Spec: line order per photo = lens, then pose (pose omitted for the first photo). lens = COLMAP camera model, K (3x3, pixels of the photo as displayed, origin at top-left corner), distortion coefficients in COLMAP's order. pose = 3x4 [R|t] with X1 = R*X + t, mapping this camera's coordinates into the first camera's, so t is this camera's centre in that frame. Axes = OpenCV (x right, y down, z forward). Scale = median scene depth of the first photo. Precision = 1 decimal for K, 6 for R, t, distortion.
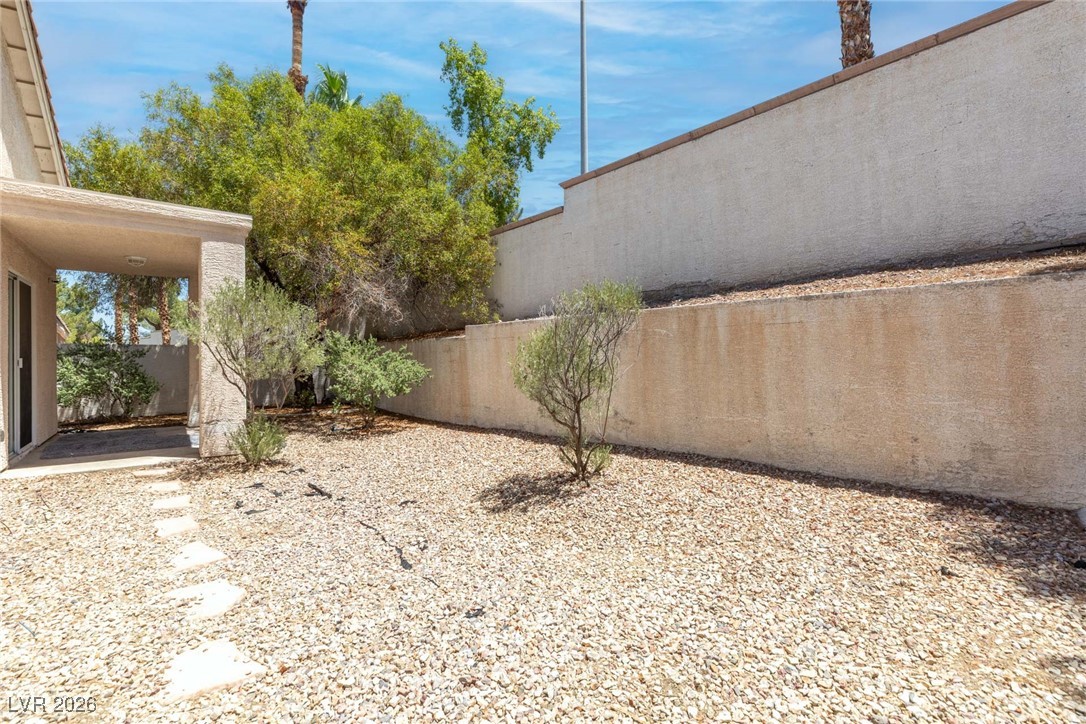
lens RADIAL K [[510.4, 0, 546.1], [0, 510.4, 359.2], [0, 0, 1]] dist [-0.006147, 0.001584]
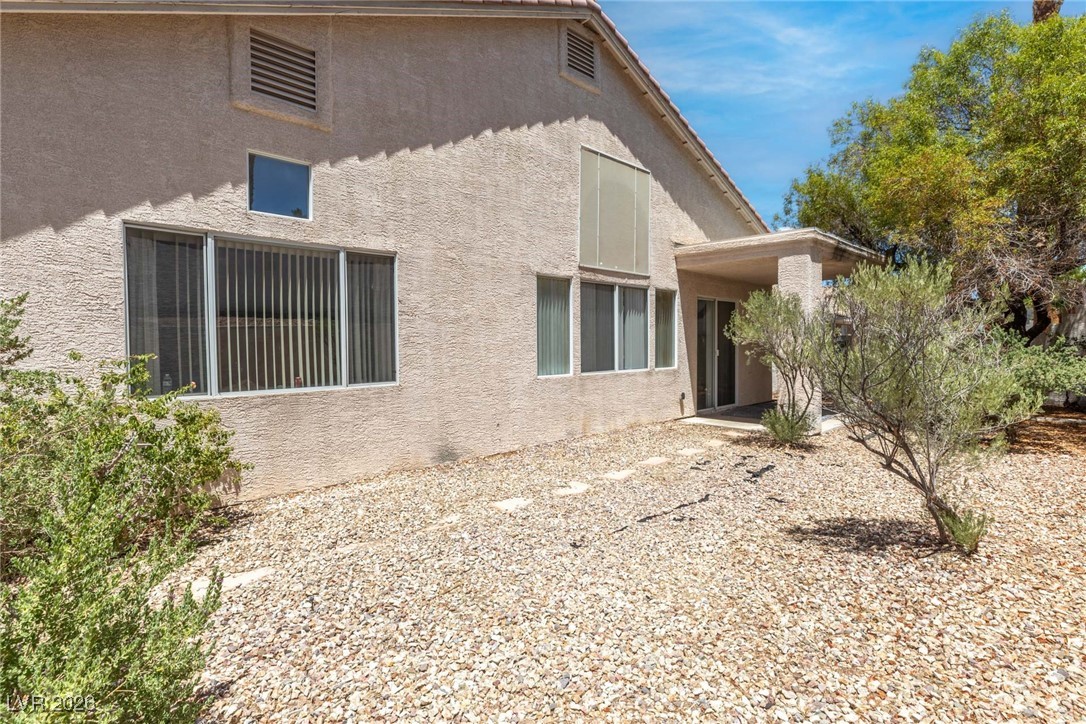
lens RADIAL K [[510.4, 0, 545.9], [0, 510.4, 358.4], [0, 0, 1]] dist [-0.006147, 0.001584]
pose [[0.102133, 0.034495, -0.994172, 0.529588], [0.002731, 0.999385, 0.034957, -0.034207], [0.994767, -0.006285, 0.101976, 0.321212]]
